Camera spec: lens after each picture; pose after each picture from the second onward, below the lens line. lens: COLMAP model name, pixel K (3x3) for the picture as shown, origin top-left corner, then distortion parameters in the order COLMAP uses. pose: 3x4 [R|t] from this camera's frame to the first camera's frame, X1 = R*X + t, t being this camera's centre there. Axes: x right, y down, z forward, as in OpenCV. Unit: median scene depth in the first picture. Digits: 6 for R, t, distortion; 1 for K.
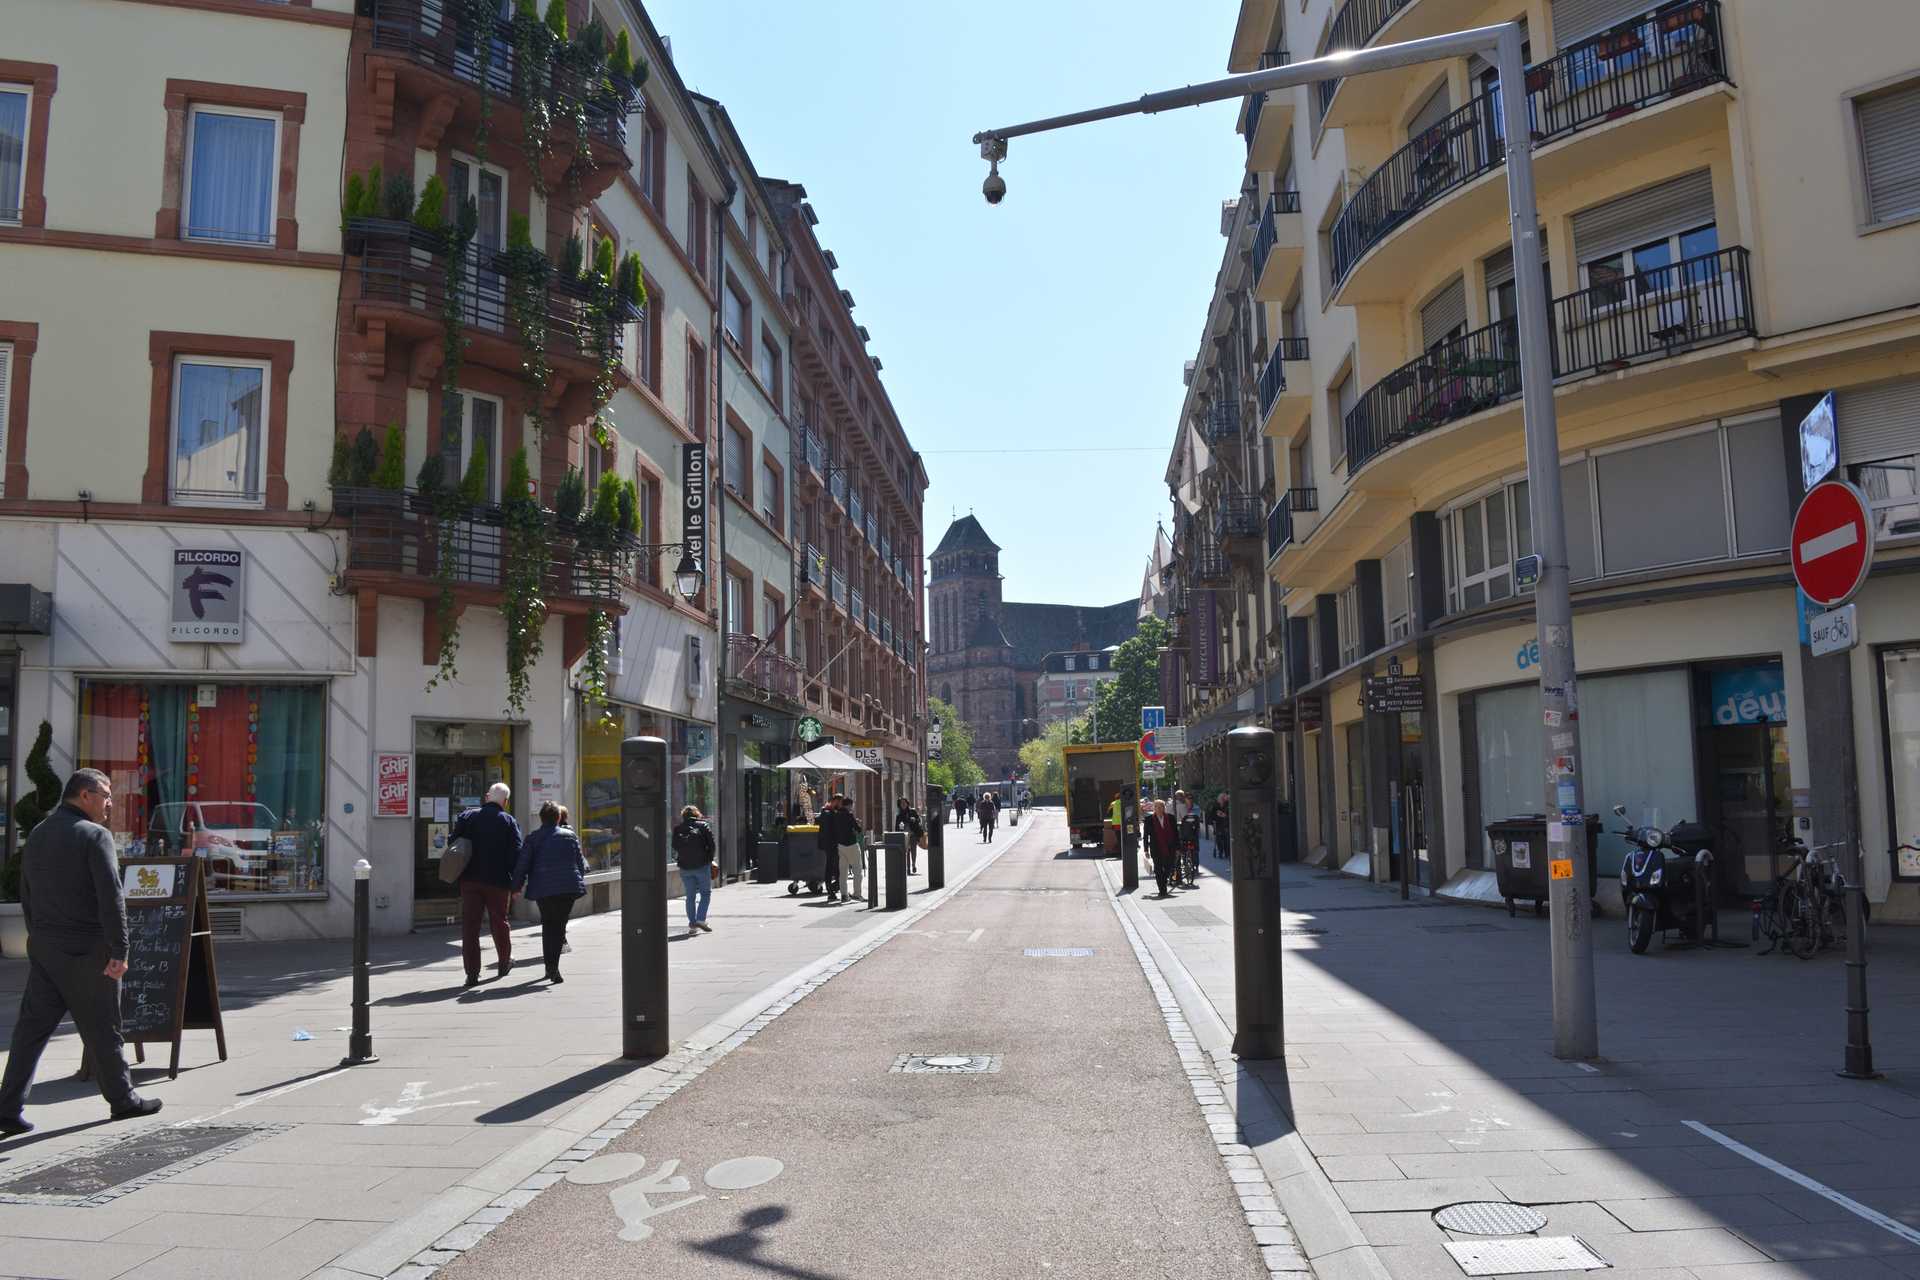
lens RADIAL K [[1512.9, 0, 954.0], [0, 1512.9, 642.4], [0, 0, 1]] dist [-0.091913, 0.016051]
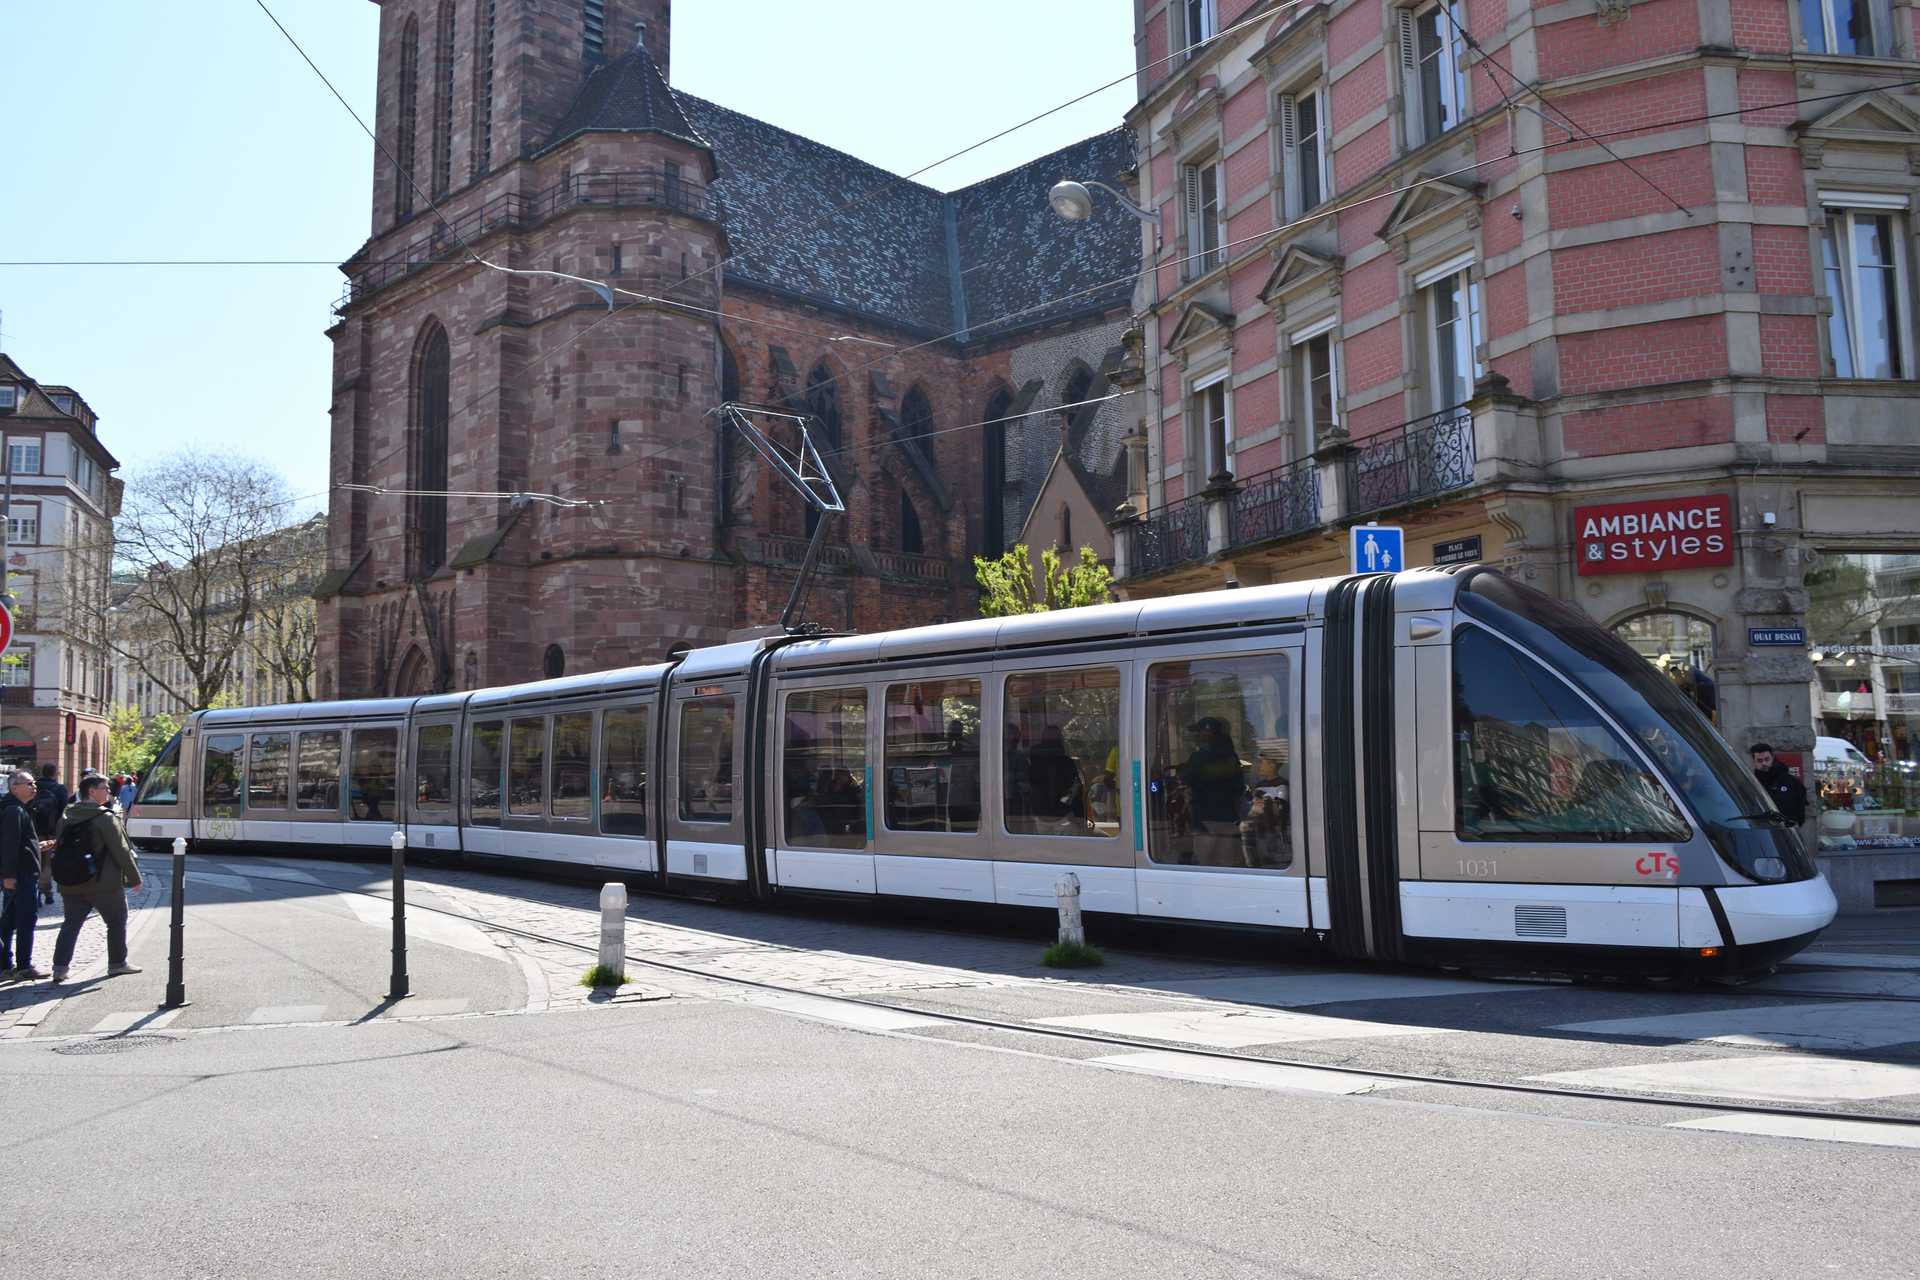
lens RADIAL K [[1512.9, 0, 954.0], [0, 1512.9, 642.4], [0, 0, 1]] dist [-0.091913, 0.016051]
pose [[0.943543, 0.036820, 0.329196, -0.002730], [-0.041697, 0.999100, 0.007764, 0.078043], [-0.328614, -0.021052, 0.944230, 0.764329]]
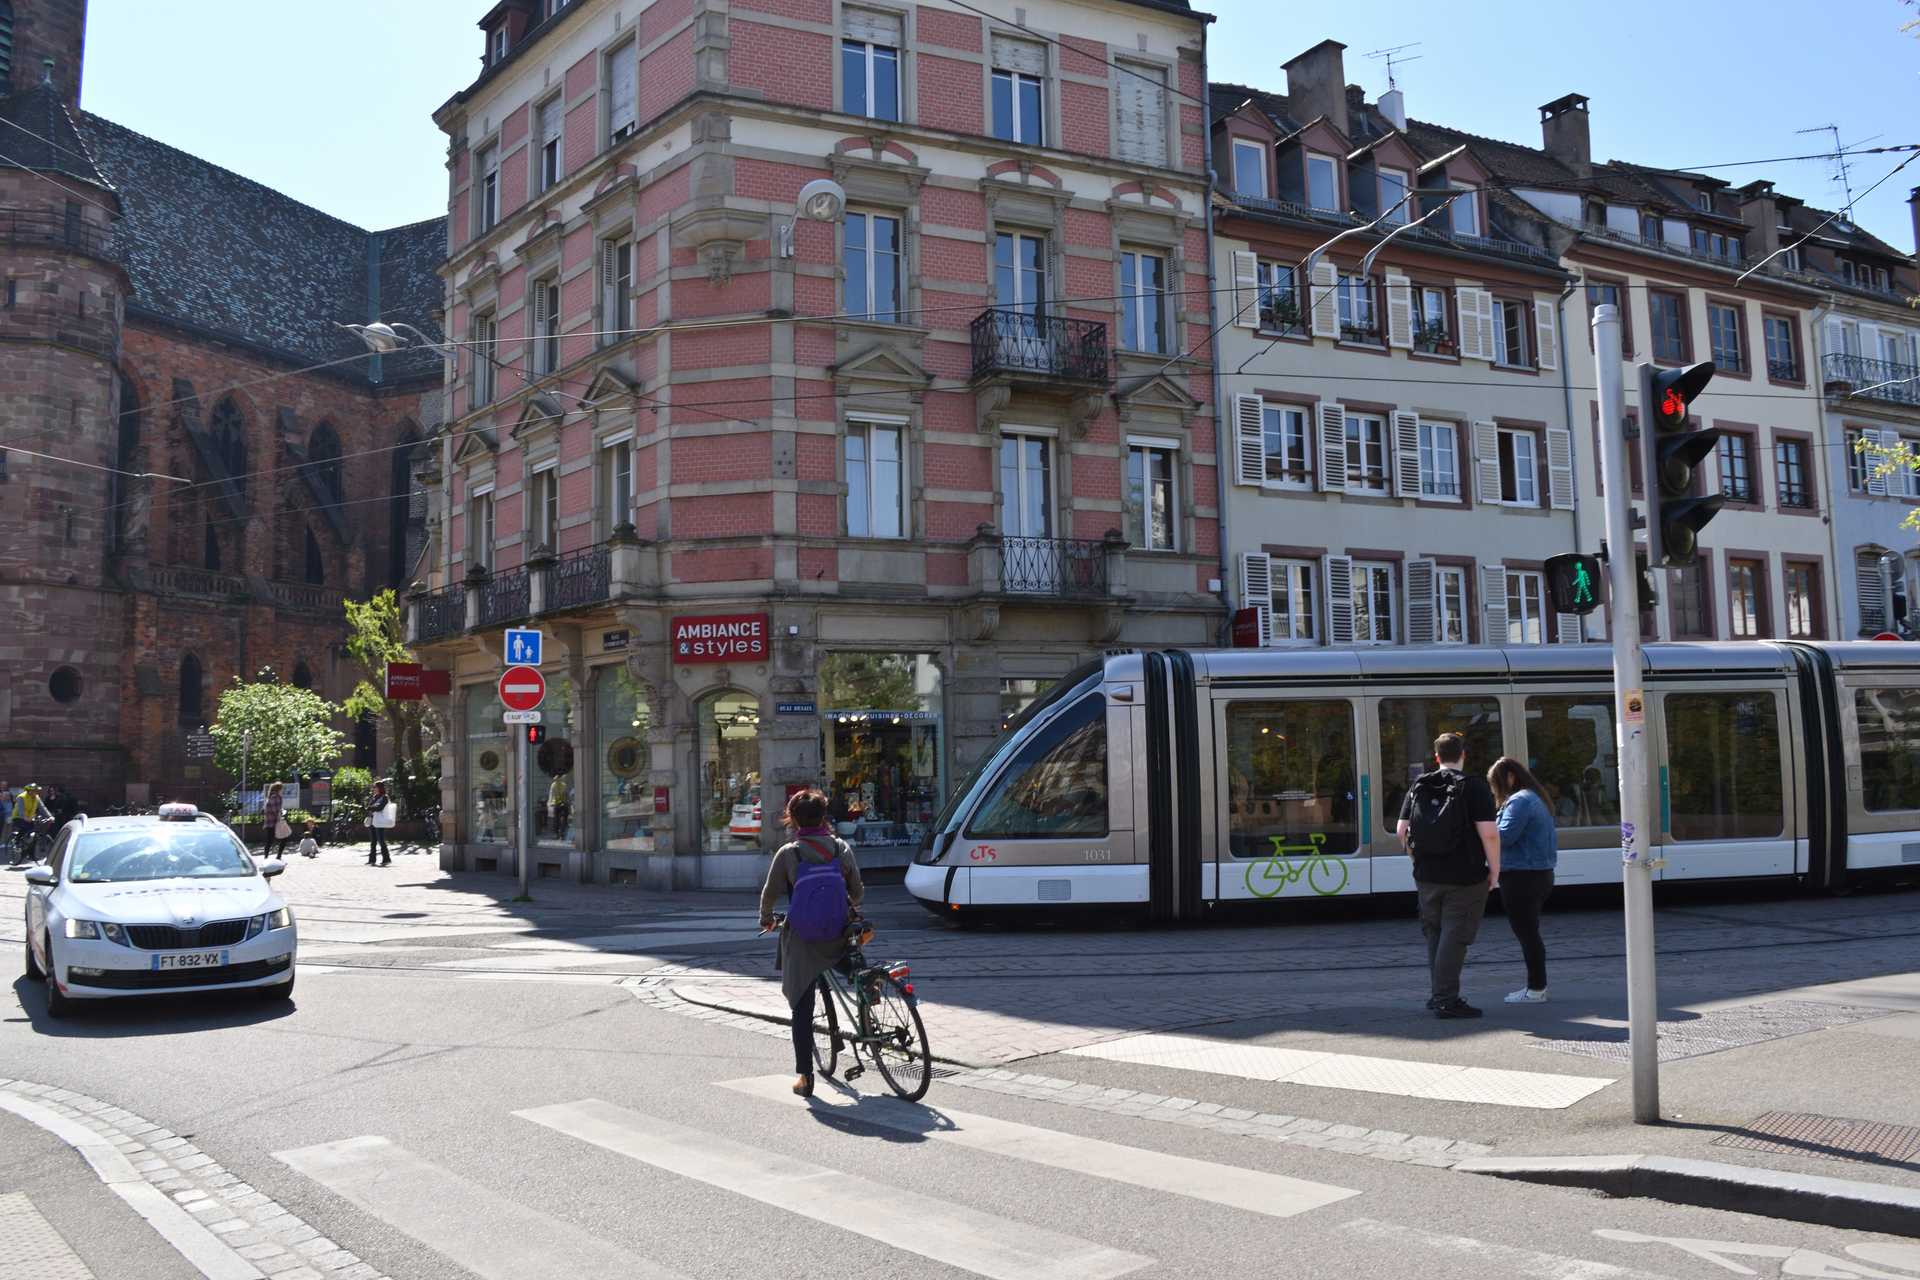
lens RADIAL K [[1512.9, 0, 954.0], [0, 1512.9, 642.4], [0, 0, 1]] dist [-0.091913, 0.016051]
pose [[0.777523, 0.060725, 0.625915, -0.002508], [-0.062918, 0.997844, -0.018651, 0.073265], [-0.625699, -0.024880, 0.779668, 0.725557]]
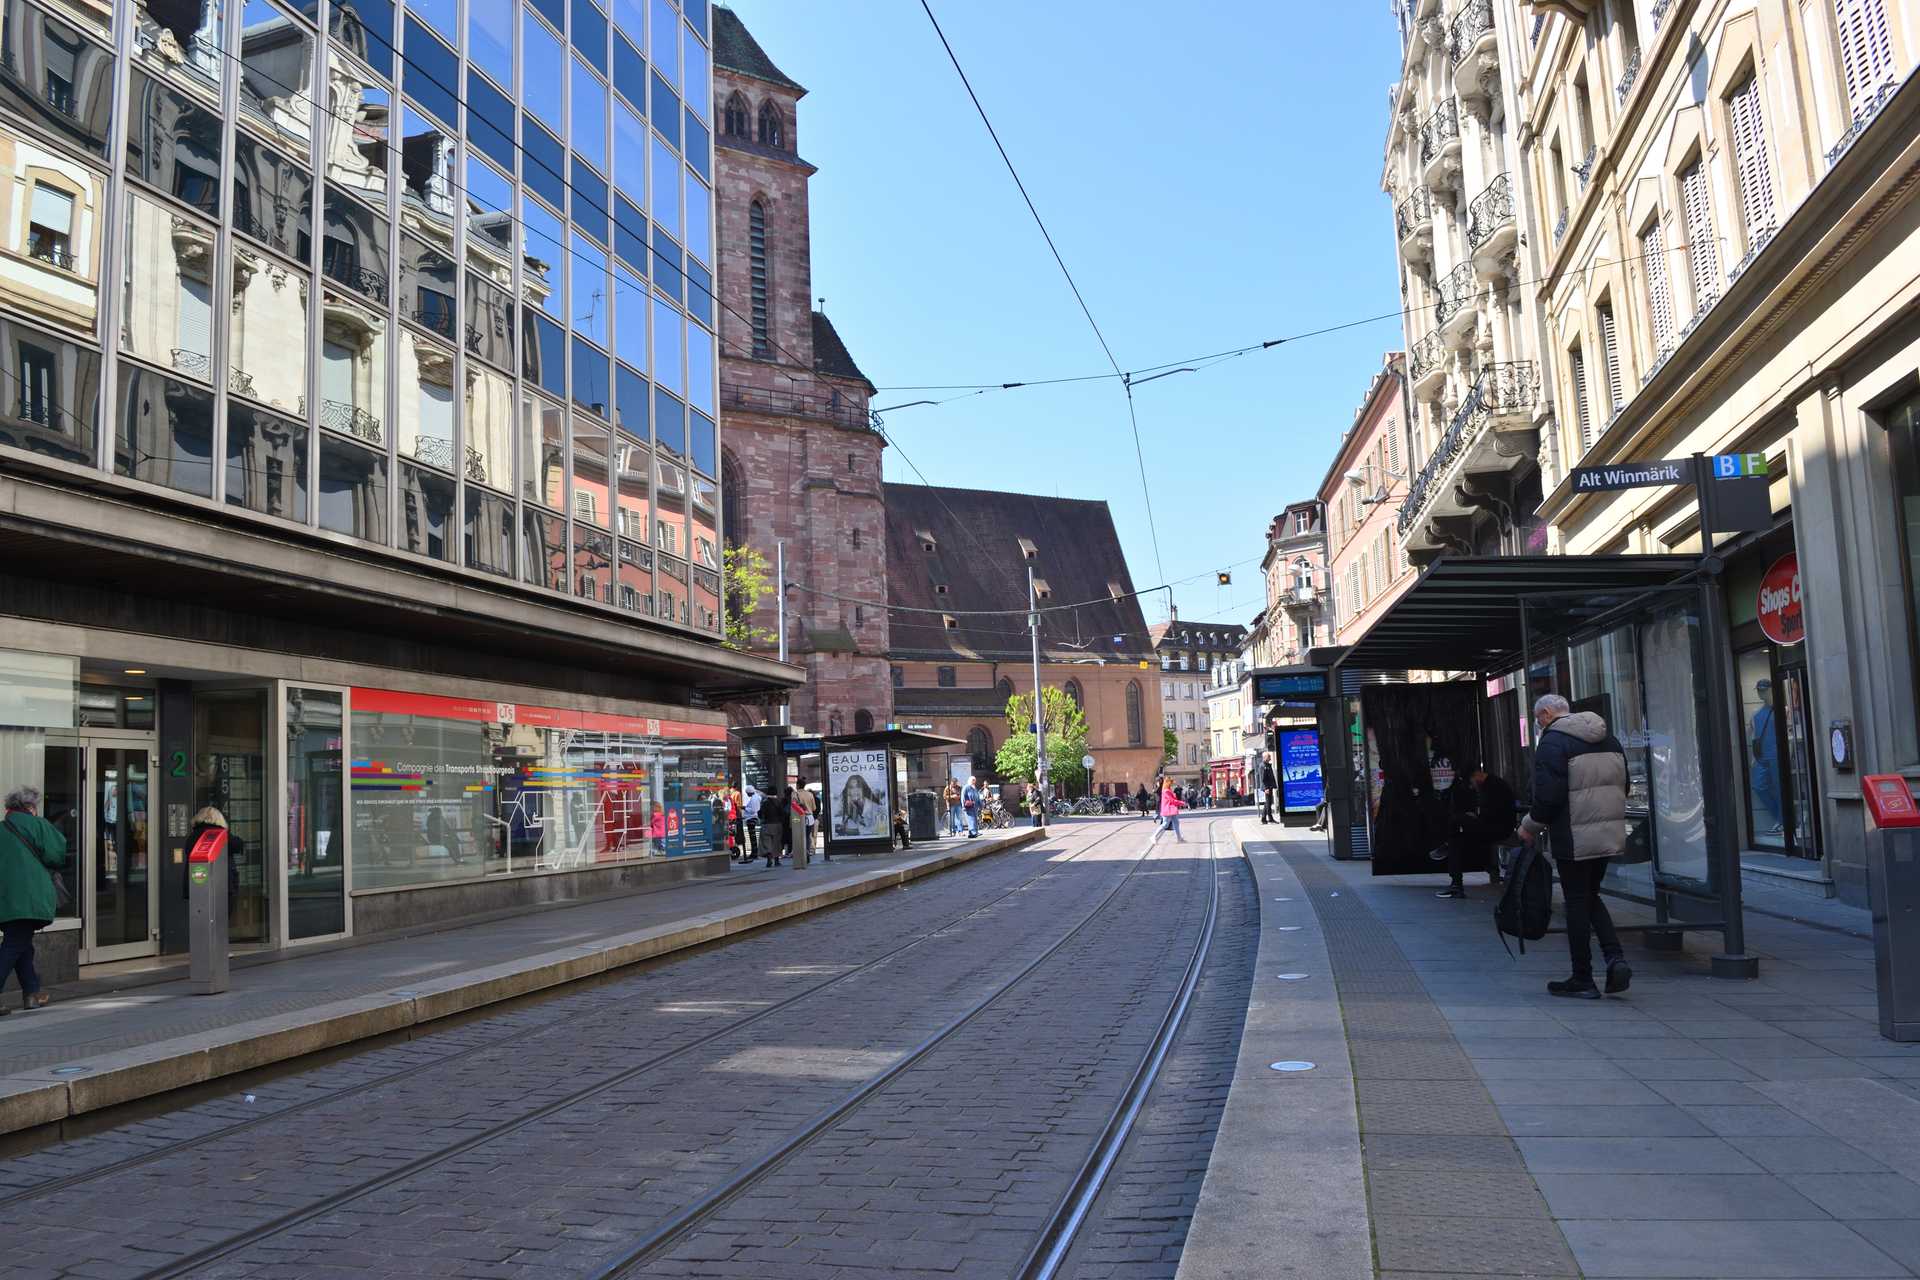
lens RADIAL K [[1512.9, 0, 954.0], [0, 1512.9, 642.4], [0, 0, 1]] dist [-0.091913, 0.016051]
pose [[-0.171650, 0.131365, 0.976360, -0.334940], [-0.055926, 0.988172, -0.142786, 0.116235], [-0.983569, -0.079114, -0.162273, 1.036977]]
